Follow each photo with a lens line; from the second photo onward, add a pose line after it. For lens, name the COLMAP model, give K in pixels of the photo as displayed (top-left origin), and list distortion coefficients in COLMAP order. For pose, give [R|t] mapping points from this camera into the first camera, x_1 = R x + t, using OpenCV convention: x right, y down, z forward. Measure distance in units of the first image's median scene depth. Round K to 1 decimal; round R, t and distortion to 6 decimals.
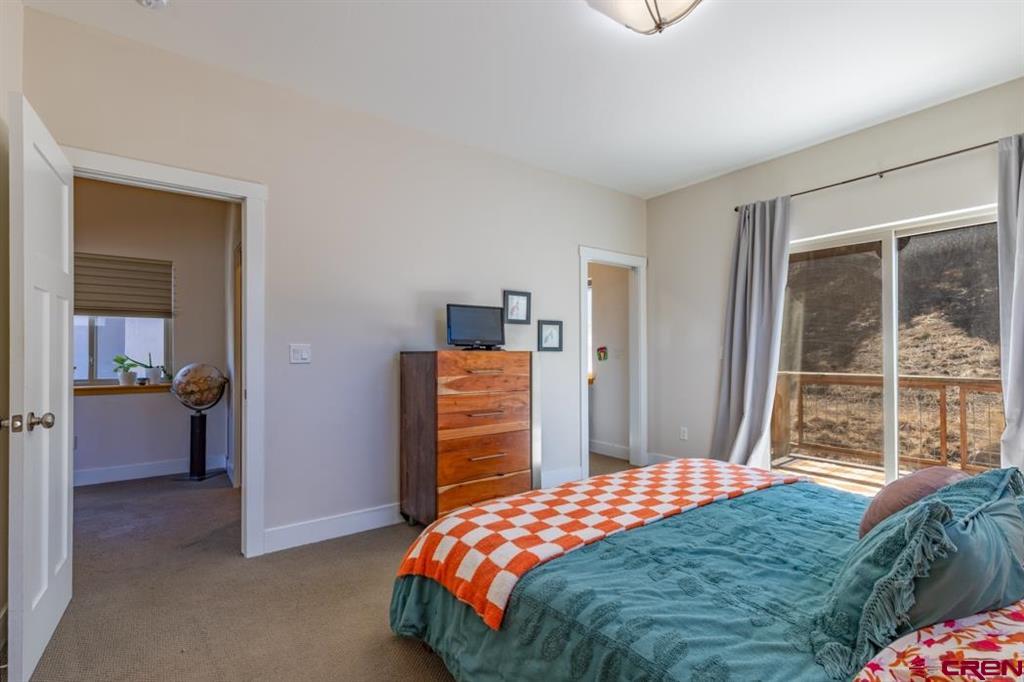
lens RADIAL K [[469.1, 0, 512.0], [0, 469.1, 341.0], [0, 0, 1]] dist [0.007347, -0.000329]
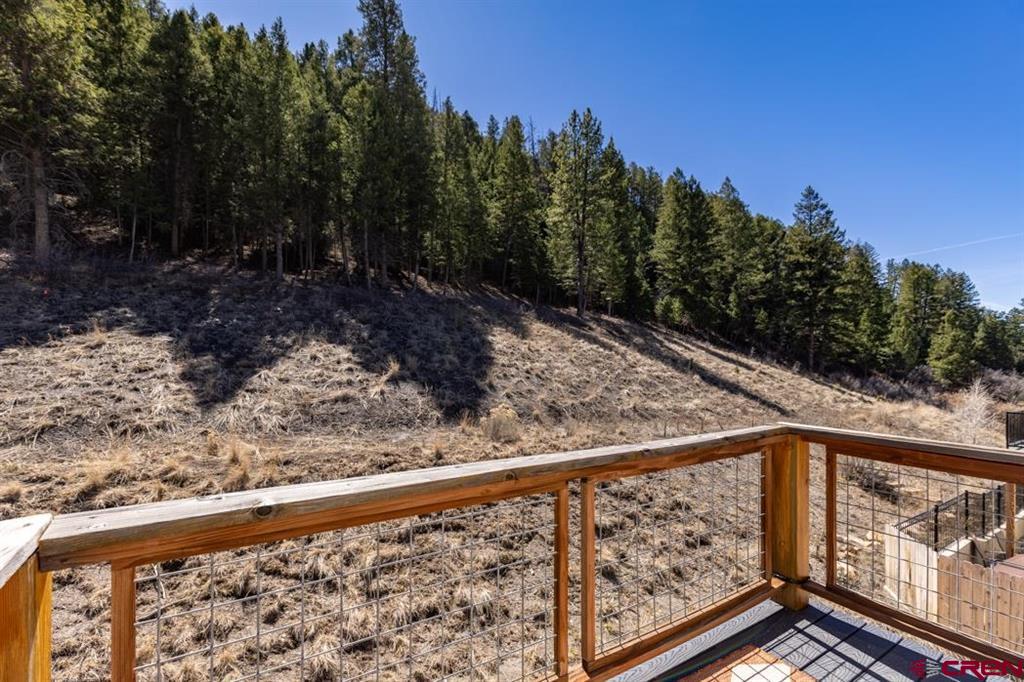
lens RADIAL K [[458.5, 0, 510.6], [0, 458.5, 367.1], [0, 0, 1]] dist [0.007647, -0.000119]
pose [[0.060835, -0.005838, 0.998131, 0.144239], [-0.030979, 0.999490, 0.007734, 0.000727], [-0.997667, -0.031392, 0.060623, 0.280350]]
